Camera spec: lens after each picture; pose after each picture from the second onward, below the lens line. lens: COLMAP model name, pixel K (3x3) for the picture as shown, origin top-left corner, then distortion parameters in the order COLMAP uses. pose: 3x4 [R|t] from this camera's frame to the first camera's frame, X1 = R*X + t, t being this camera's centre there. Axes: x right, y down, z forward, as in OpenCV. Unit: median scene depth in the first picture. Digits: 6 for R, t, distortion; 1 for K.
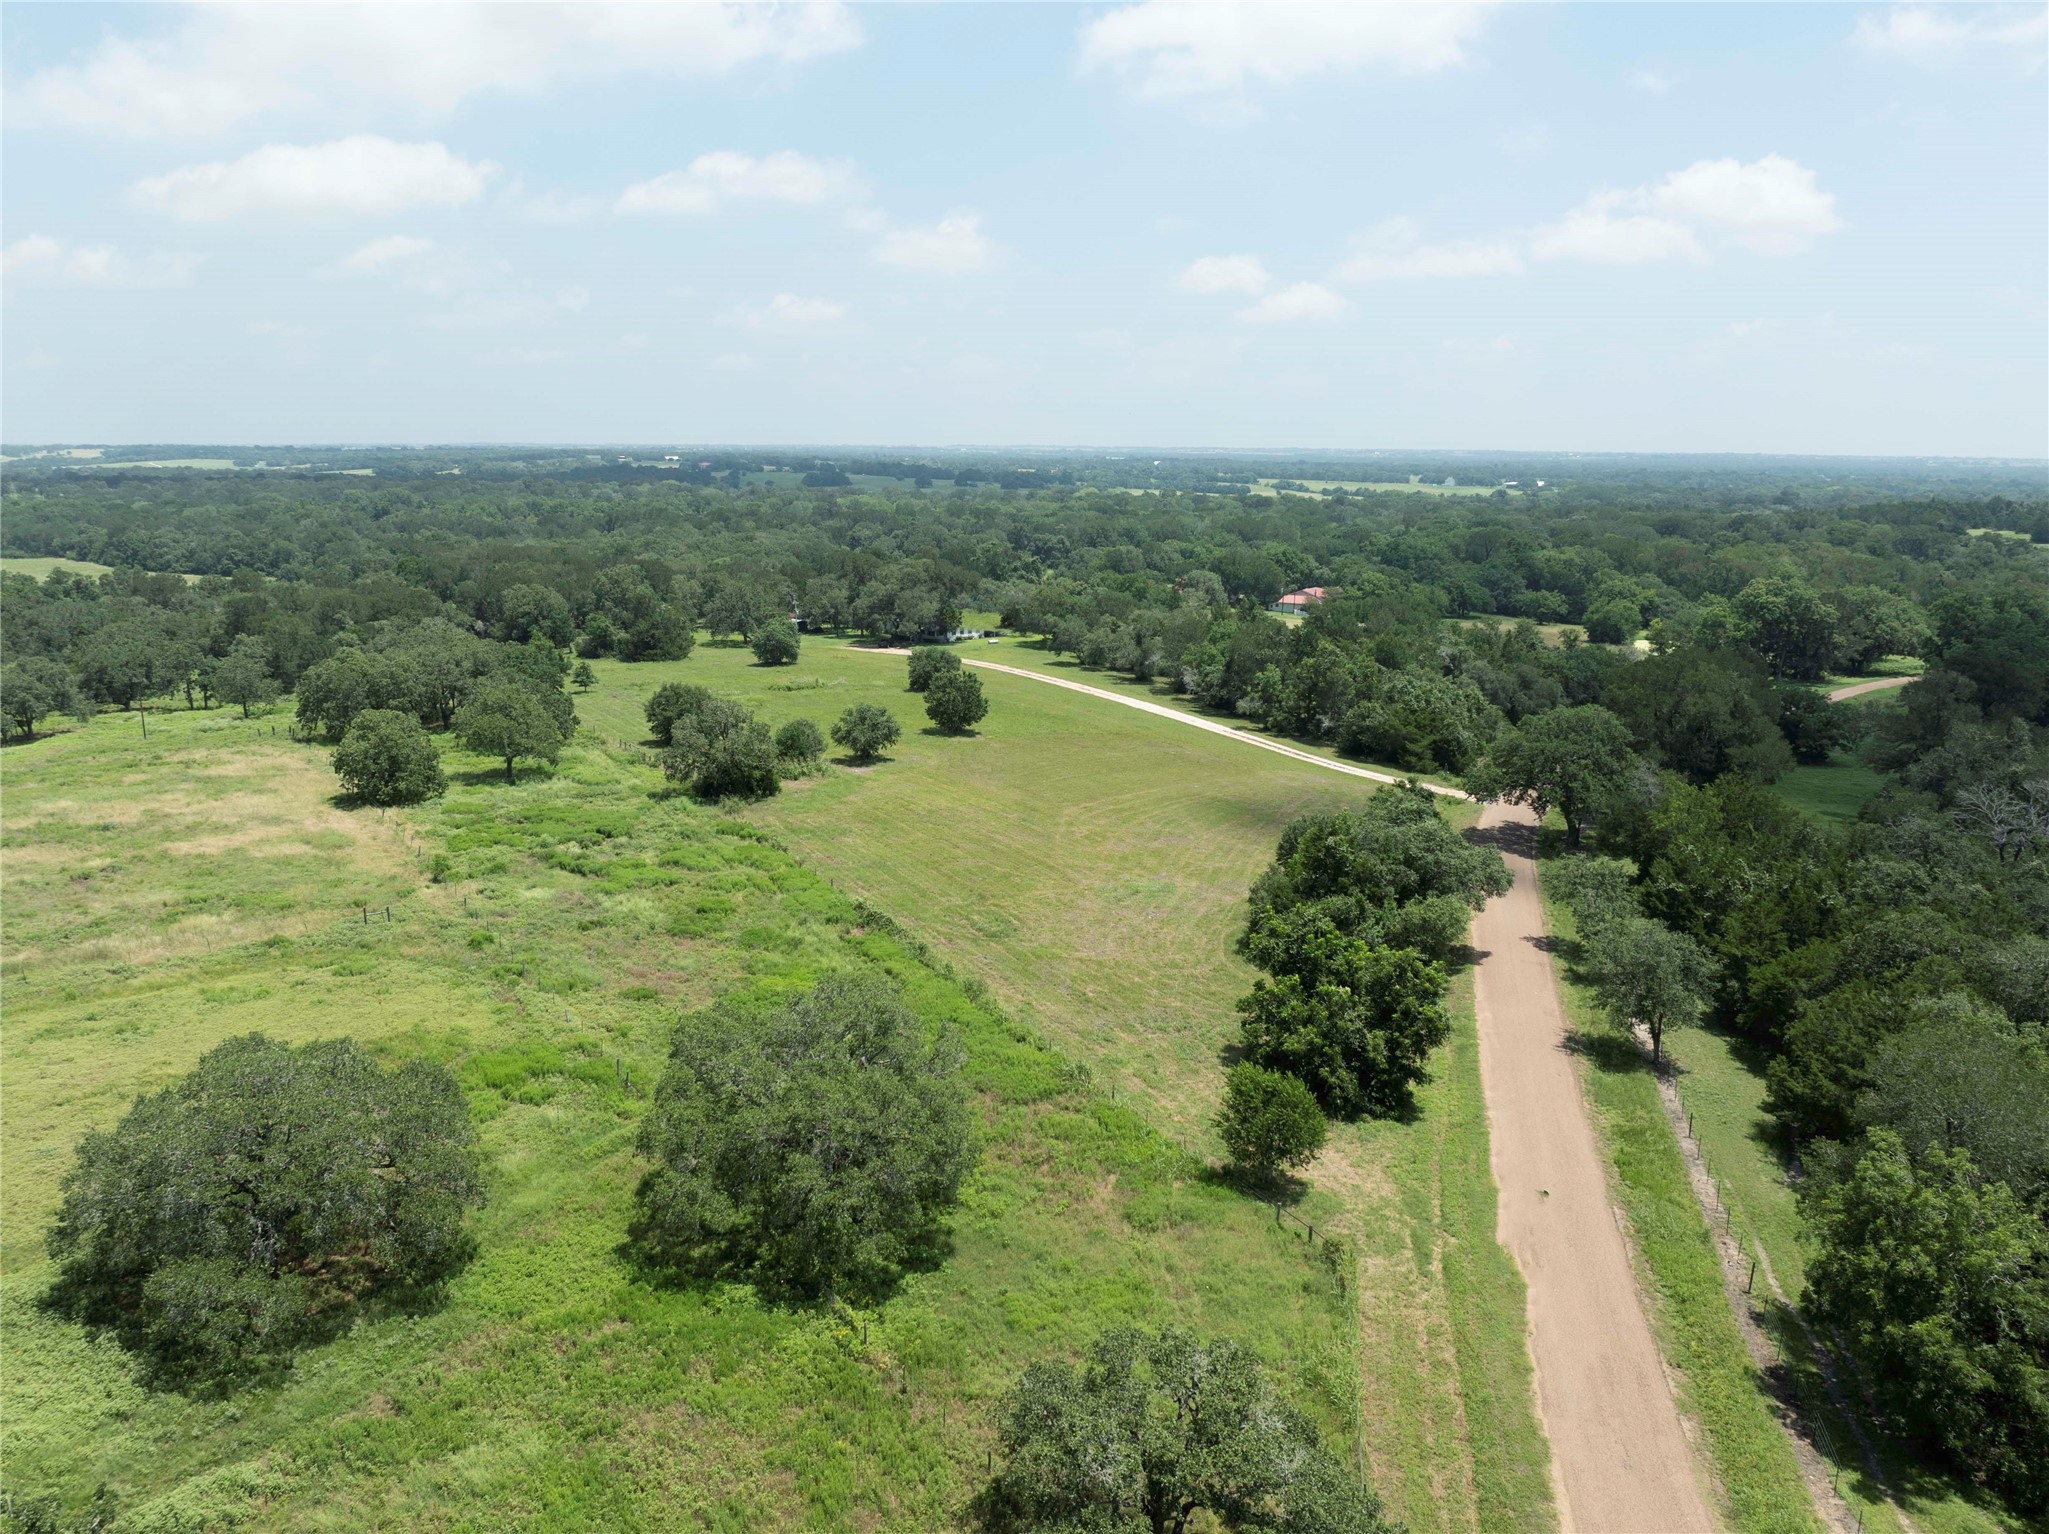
lens RADIAL K [[1550.5, 0, 1032.8], [0, 1550.5, 719.3], [0, 0, 1]] dist [-0.036474, 0.003442]
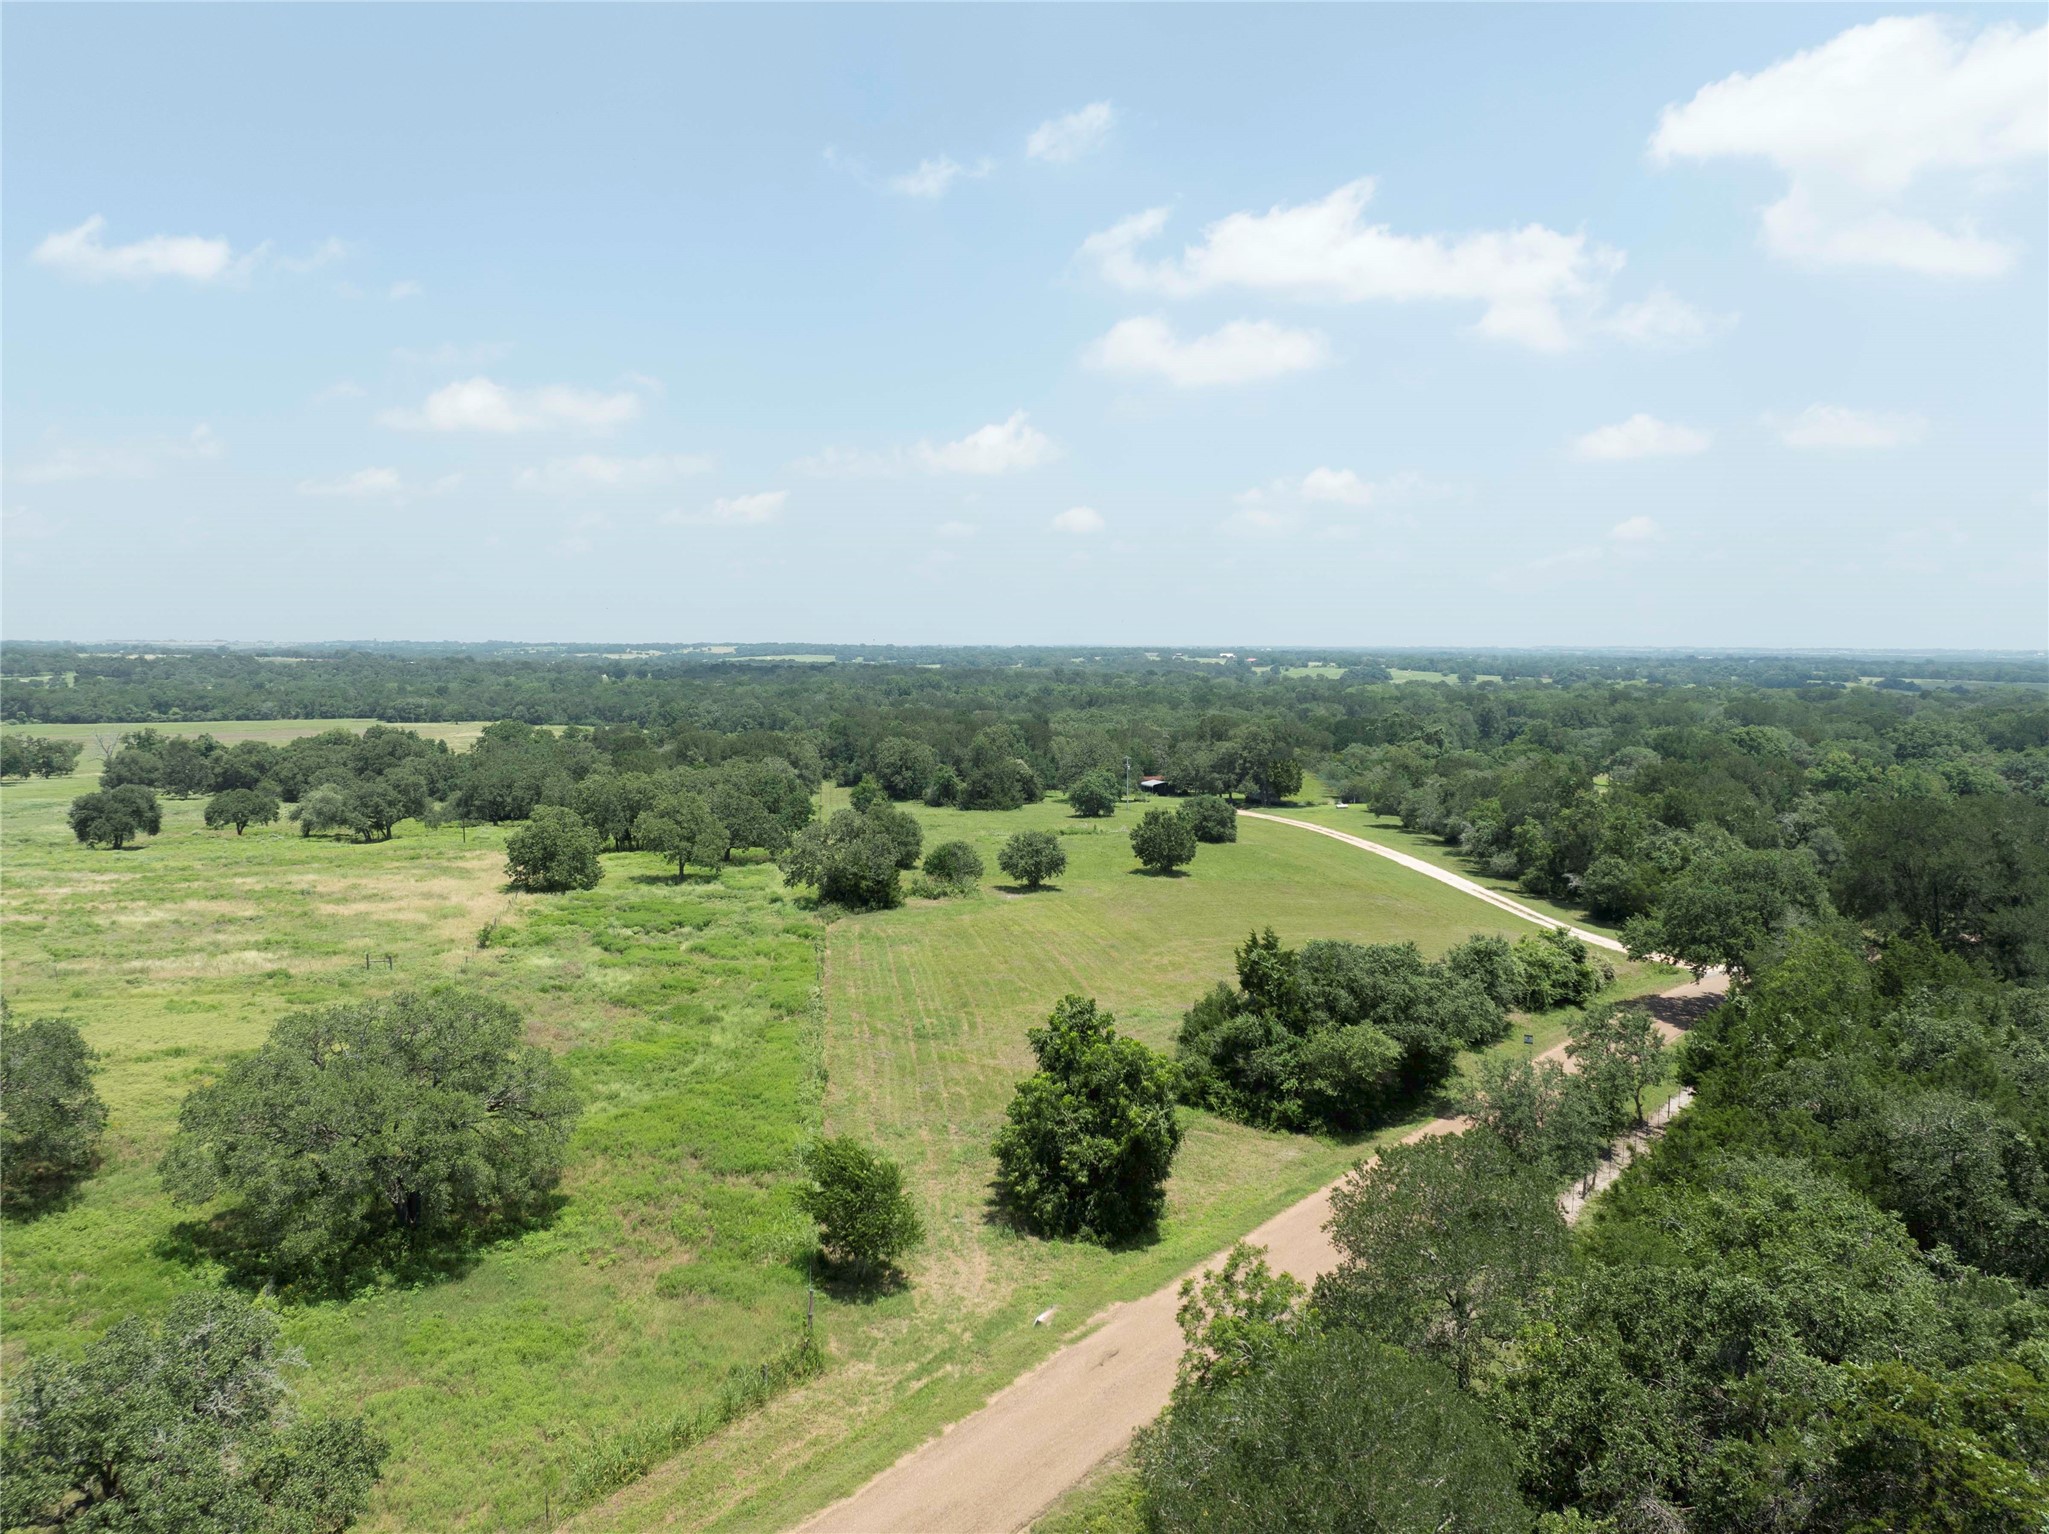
lens RADIAL K [[1575.0, 0, 1030.0], [0, 1575.0, 782.6], [0, 0, 1]] dist [-0.033652, -0.010359]
pose [[0.933699, 0.027562, -0.356998, 0.404700], [-0.059381, 0.995146, -0.078475, 0.063021], [0.353102, 0.094471, 0.930803, 0.129725]]
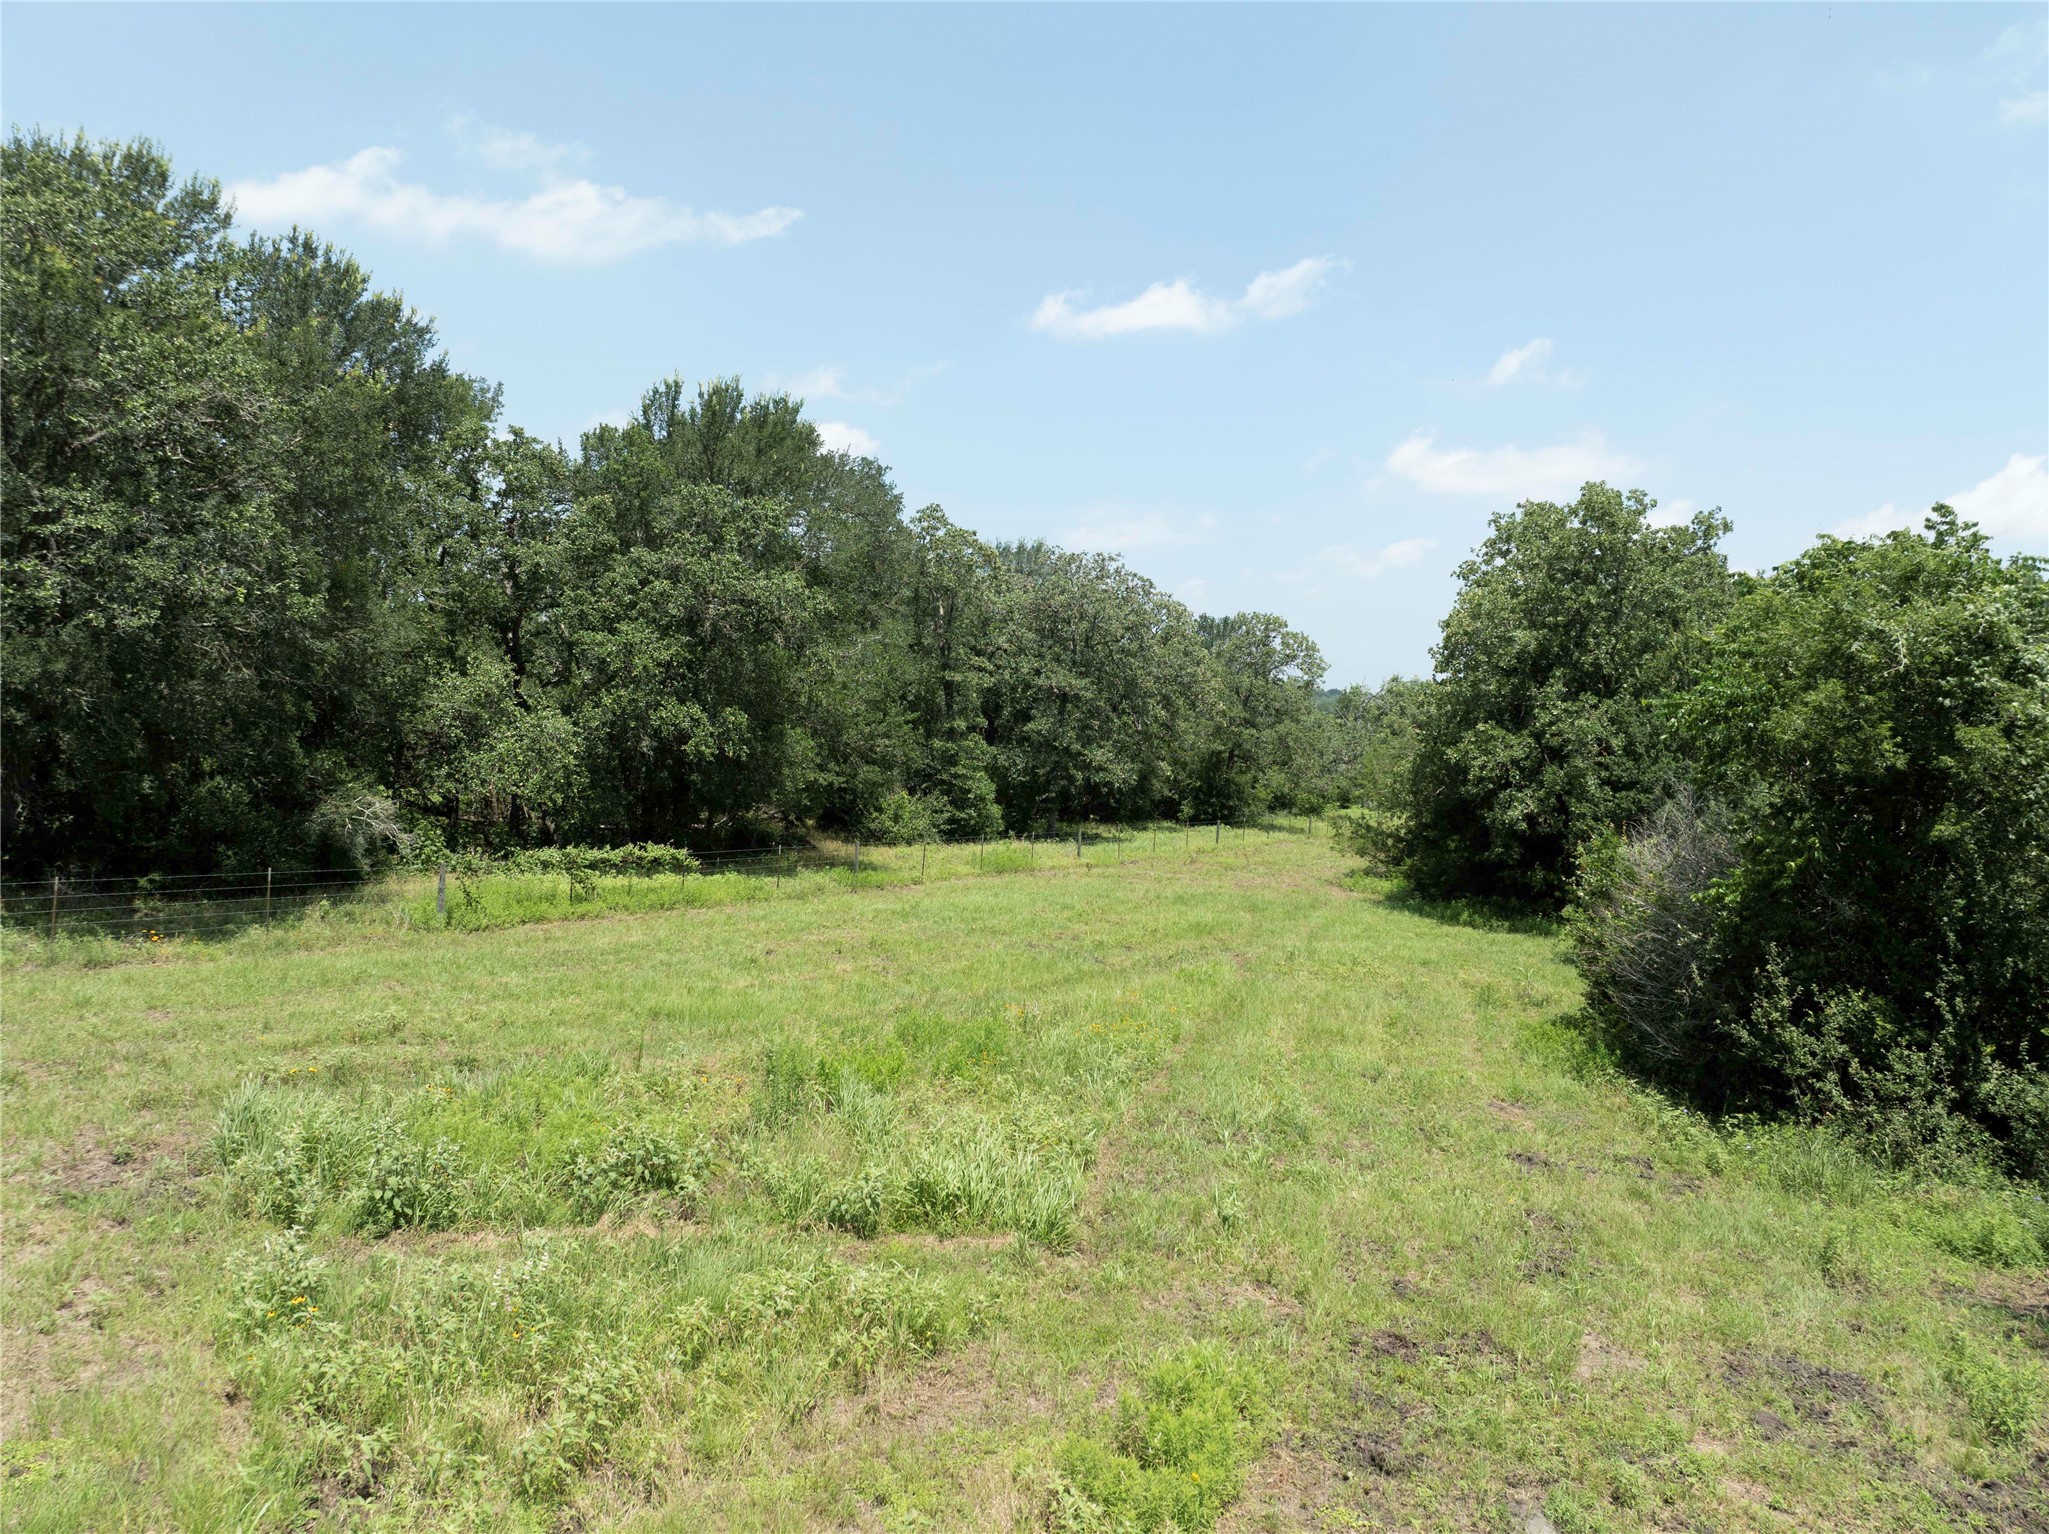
lens RADIAL K [[1445.3, 0, 1031.6], [0, 1445.3, 724.8], [0, 0, 1]] dist [-0.037429, -0.004501]
pose [[0.547893, 0.053622, -0.834828, -0.681342], [-0.206277, 0.975789, -0.072702, -0.124597], [0.810718, 0.212038, 0.545689, 2.581883]]
